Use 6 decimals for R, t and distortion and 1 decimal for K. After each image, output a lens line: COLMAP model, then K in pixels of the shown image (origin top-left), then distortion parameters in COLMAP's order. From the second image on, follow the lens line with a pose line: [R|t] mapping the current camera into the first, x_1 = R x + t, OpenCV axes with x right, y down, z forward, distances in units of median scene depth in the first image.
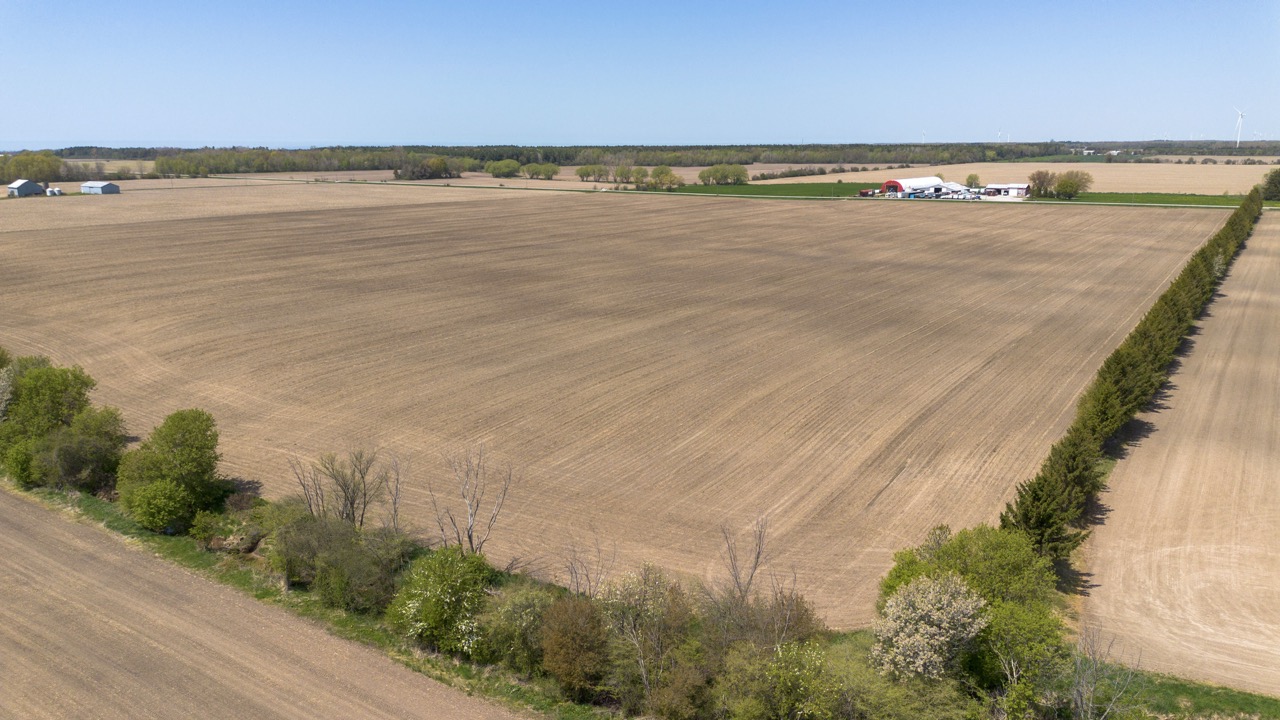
lens RADIAL K [[902.6, 0, 638.6], [0, 902.6, 374.6], [0, 0, 1]] dist [0.071111, -0.078631]
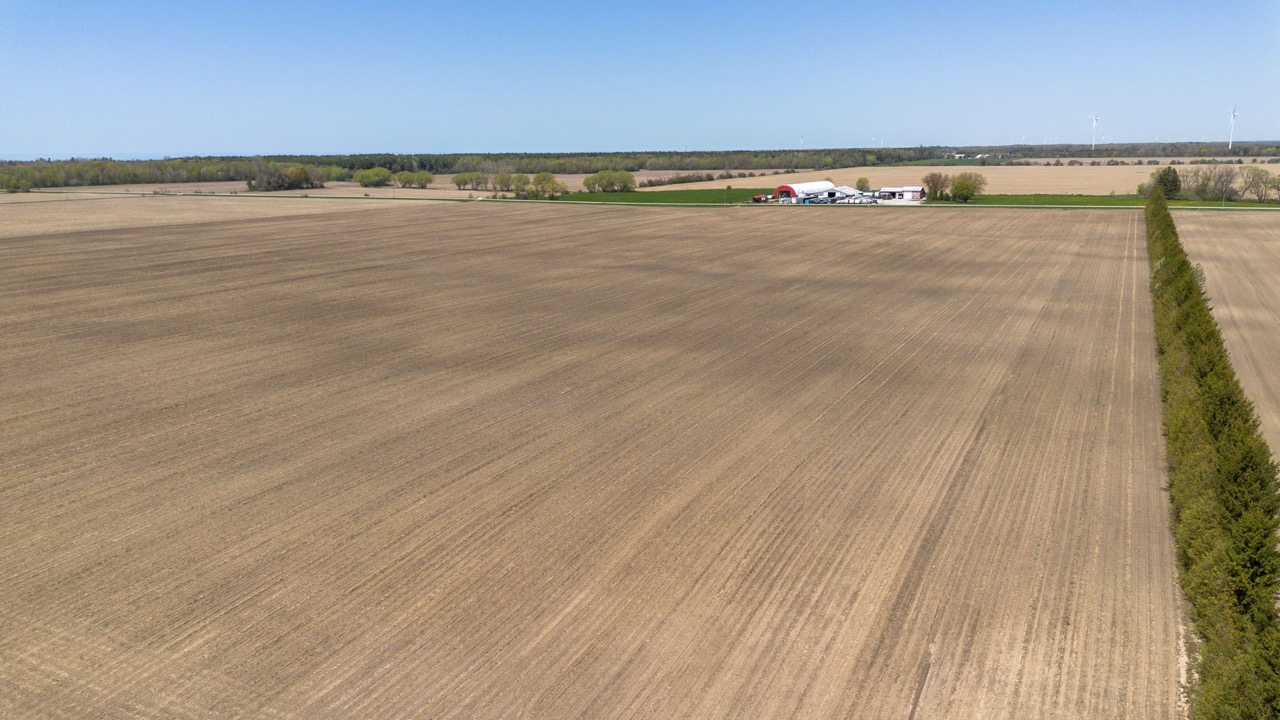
lens RADIAL K [[902.6, 0, 638.6], [0, 902.6, 374.6], [0, 0, 1]] dist [0.071111, -0.078631]
pose [[0.992468, -0.038093, 0.116428, 0.006966], [0.039075, 0.999217, -0.006157, -0.013133], [-0.116102, 0.010660, 0.993180, 0.065492]]
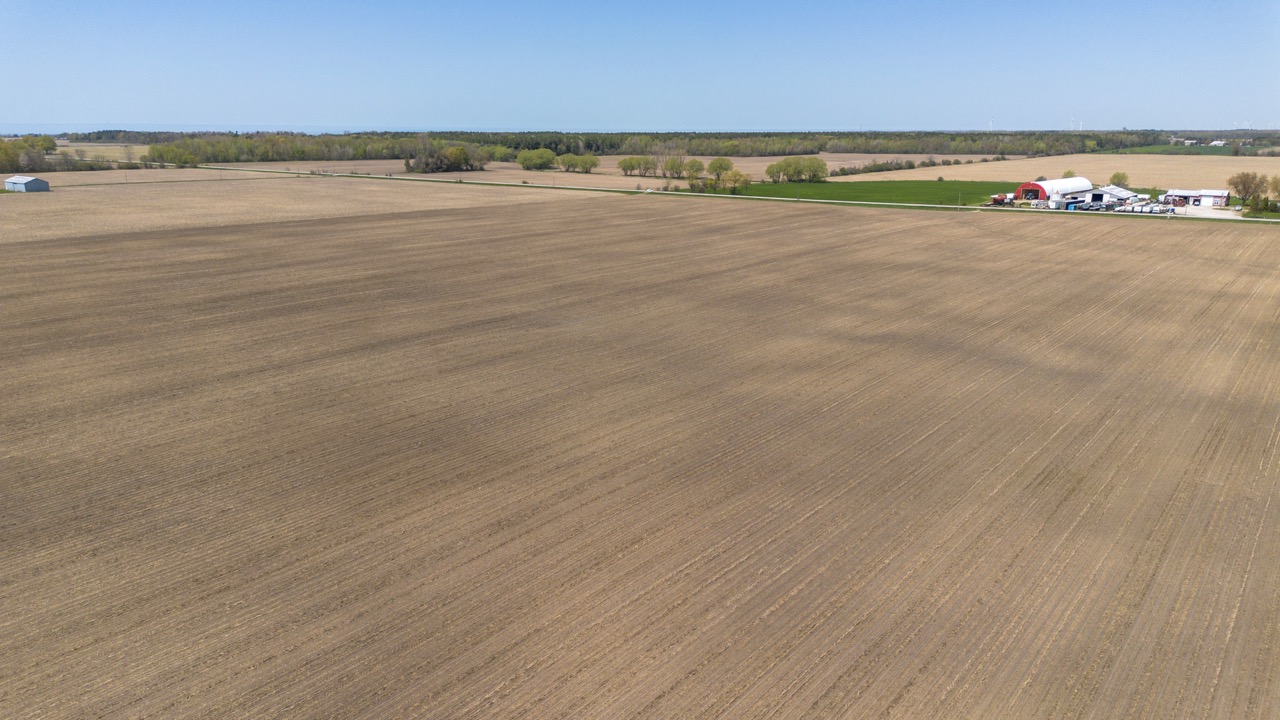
lens RADIAL K [[902.6, 0, 638.6], [0, 902.6, 374.6], [0, 0, 1]] dist [0.071111, -0.078631]
pose [[0.998527, 0.019362, -0.050683, -0.004653], [-0.018623, 0.999714, 0.015007, -0.052741], [0.050959, -0.014041, 0.998602, 0.198968]]
